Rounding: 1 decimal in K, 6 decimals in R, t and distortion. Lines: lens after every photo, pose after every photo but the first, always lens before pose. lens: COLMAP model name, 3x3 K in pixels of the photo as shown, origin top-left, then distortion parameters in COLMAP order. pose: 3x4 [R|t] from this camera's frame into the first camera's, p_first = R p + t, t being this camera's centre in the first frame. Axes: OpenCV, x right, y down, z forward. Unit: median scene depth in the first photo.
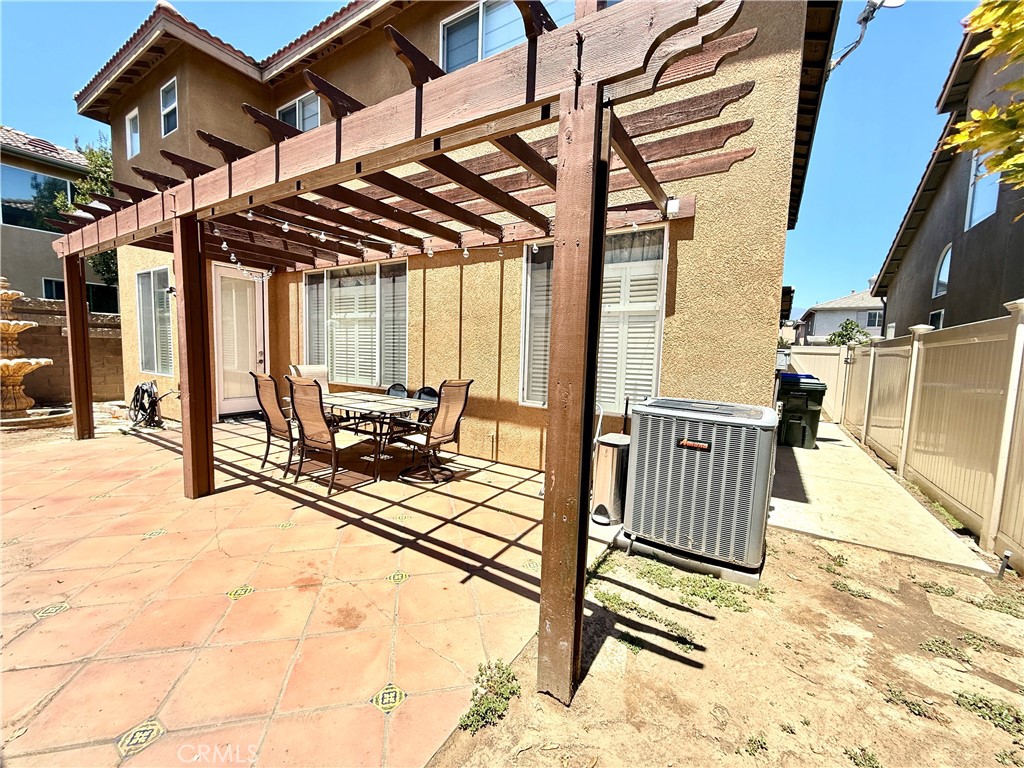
lens RADIAL K [[408.6, 0, 509.0], [0, 408.6, 384.6], [0, 0, 1]] dist [0.001680, 0.000405]
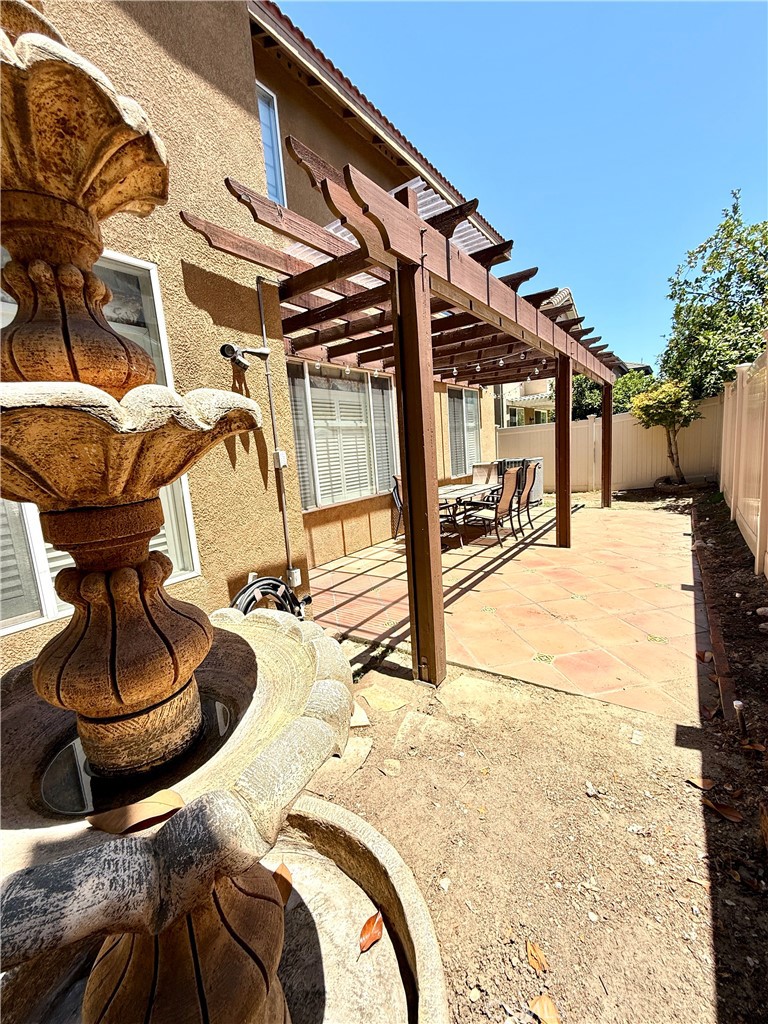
lens RADIAL K [[408.6, 0, 384.9], [0, 408.6, 506.8], [0, 0, 1]] dist [0.001680, 0.000405]
pose [[0.078511, -0.168633, 0.982547, -1.728302], [0.161966, 0.974652, 0.154336, -0.159881], [-0.983668, 0.147022, 0.103834, 1.155842]]
